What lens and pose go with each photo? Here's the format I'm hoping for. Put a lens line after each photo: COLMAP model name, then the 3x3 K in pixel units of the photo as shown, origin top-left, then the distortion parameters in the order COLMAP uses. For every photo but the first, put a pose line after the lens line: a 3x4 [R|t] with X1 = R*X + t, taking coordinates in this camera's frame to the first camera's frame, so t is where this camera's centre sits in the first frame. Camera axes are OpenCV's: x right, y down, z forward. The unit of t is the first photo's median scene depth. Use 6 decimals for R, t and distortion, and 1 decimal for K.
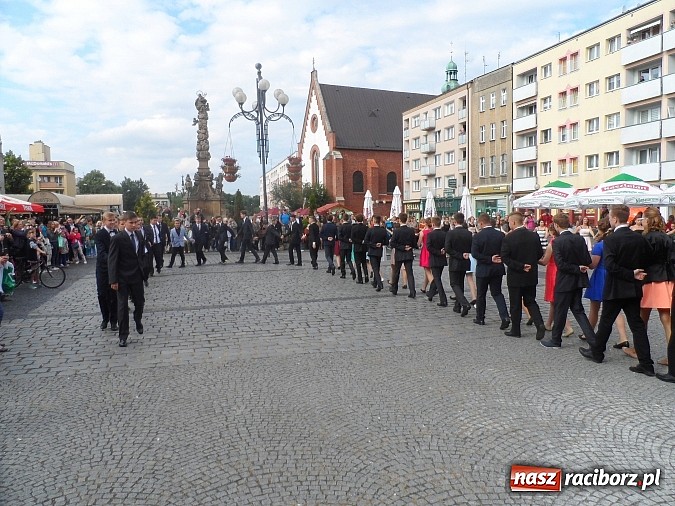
lens RADIAL K [[521.6, 0, 342.1], [0, 521.6, 255.5], [0, 0, 1]] dist [-0.036081, 0.021170]
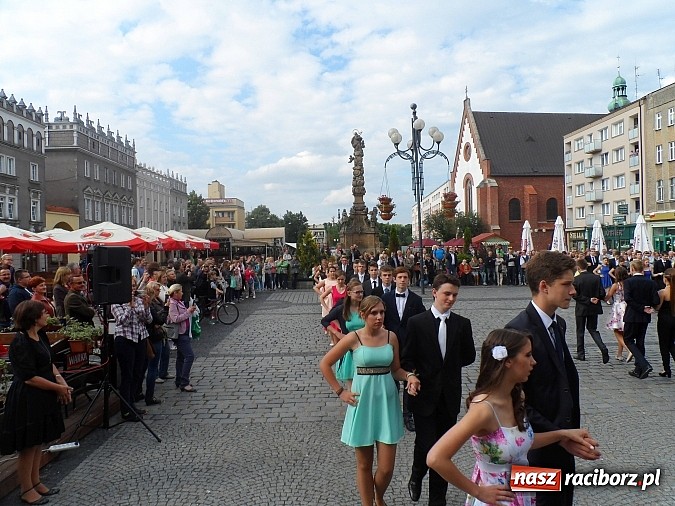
lens RADIAL K [[521.6, 0, 342.4], [0, 521.6, 258.0], [0, 0, 1]] dist [-0.036081, 0.021170]
pose [[0.958755, -0.003832, -0.284209, -0.002360], [-0.009964, 0.998841, -0.047079, -0.007012], [0.284060, 0.047969, 0.957606, -0.000640]]
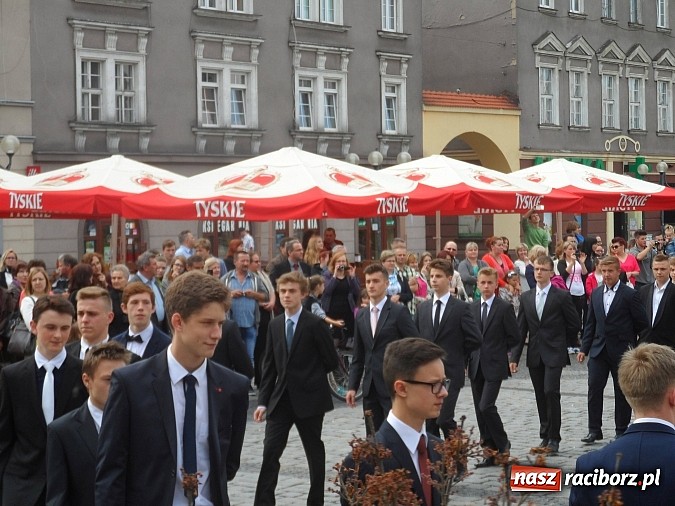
lens RADIAL K [[1652.9, 0, 336.7], [0, 1652.9, 252.6], [0, 0, 1]] dist [-0.129100, 0.000000]
pose [[0.551983, 0.021646, -0.833574, 0.156514], [-0.049954, 0.998726, -0.007145, -0.014524], [0.832358, 0.045584, 0.552361, 0.041137]]
